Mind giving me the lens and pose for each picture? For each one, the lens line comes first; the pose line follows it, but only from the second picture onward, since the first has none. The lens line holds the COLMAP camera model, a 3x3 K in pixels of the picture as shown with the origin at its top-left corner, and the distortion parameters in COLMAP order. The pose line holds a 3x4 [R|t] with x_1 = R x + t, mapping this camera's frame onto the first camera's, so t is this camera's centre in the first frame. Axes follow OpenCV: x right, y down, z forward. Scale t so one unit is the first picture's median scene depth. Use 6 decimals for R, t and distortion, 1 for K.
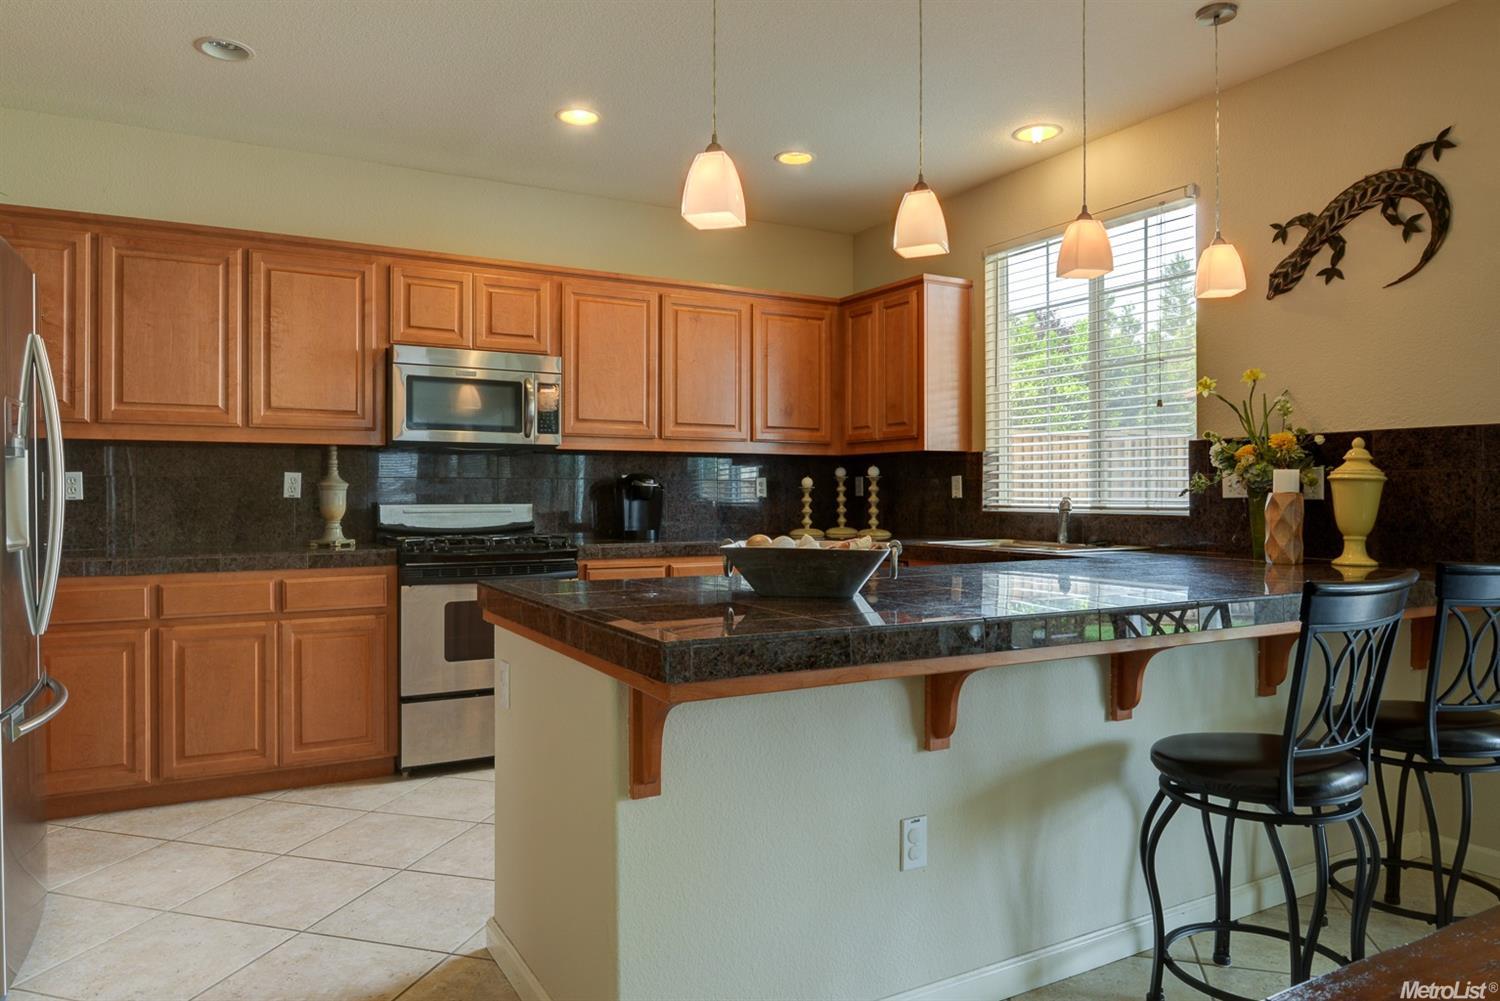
lens RADIAL K [[988.9, 0, 750.0], [0, 988.9, 498.3], [0, 0, 1]] dist [-0.012328, -0.000474]
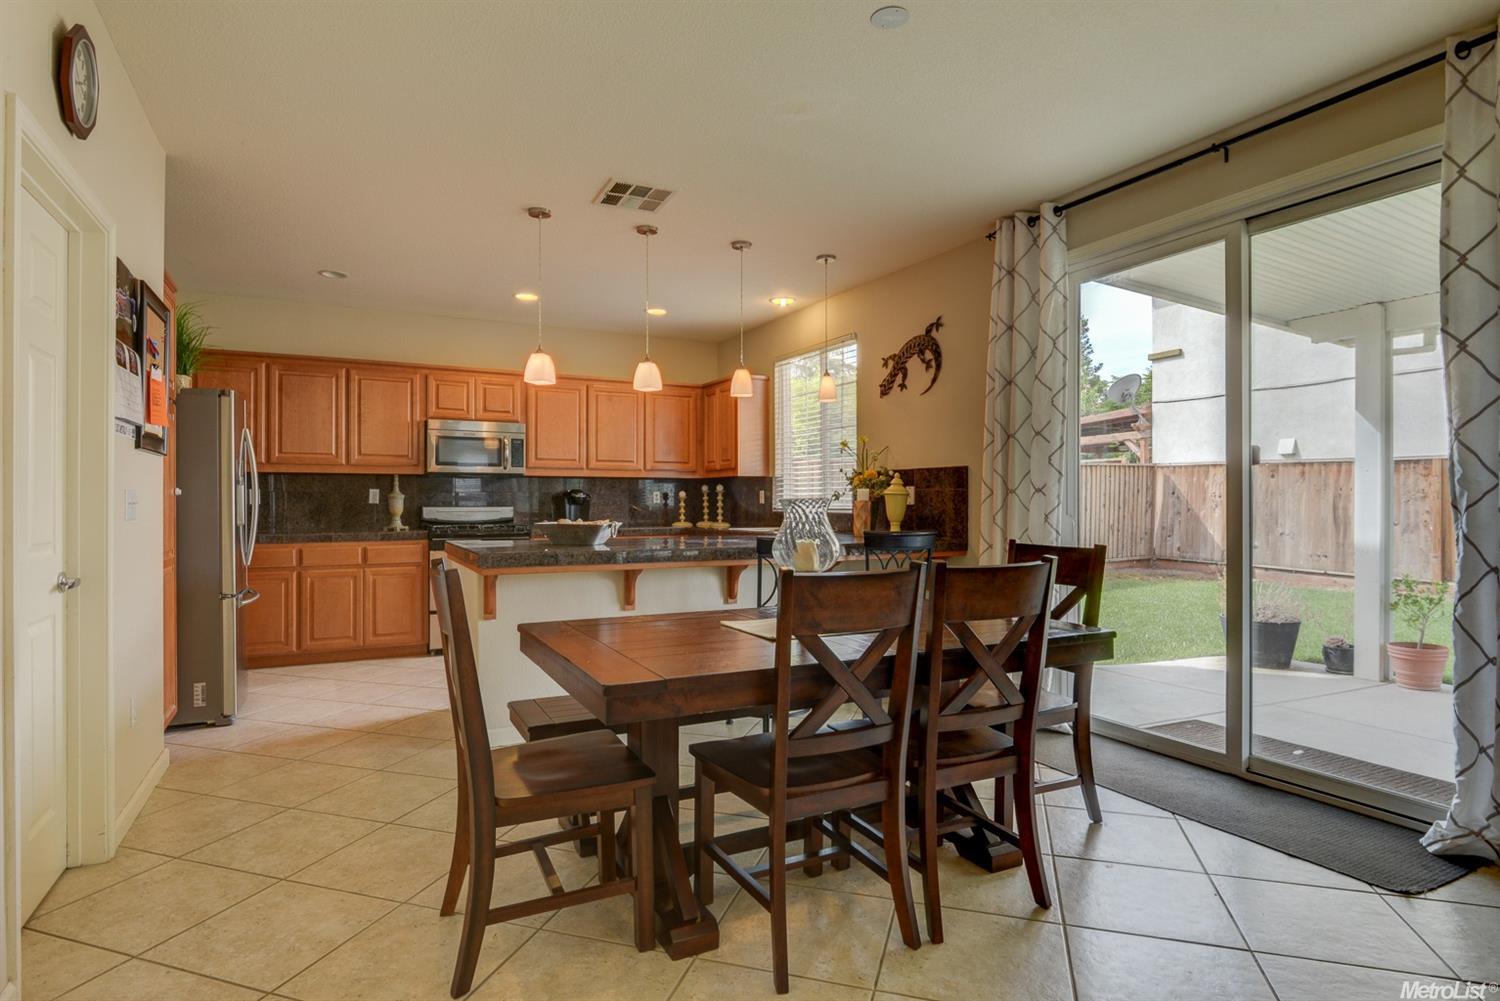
lens RADIAL K [[809.0, 0, 750.9], [0, 809.0, 502.4], [0, 0, 1]] dist [-0.000506, -0.000892]
pose [[0.999545, 0.000639, -0.030158, 0.292188], [-0.000731, 0.999995, -0.003032, 0.002181], [0.030156, 0.003052, 0.999541, -0.495616]]
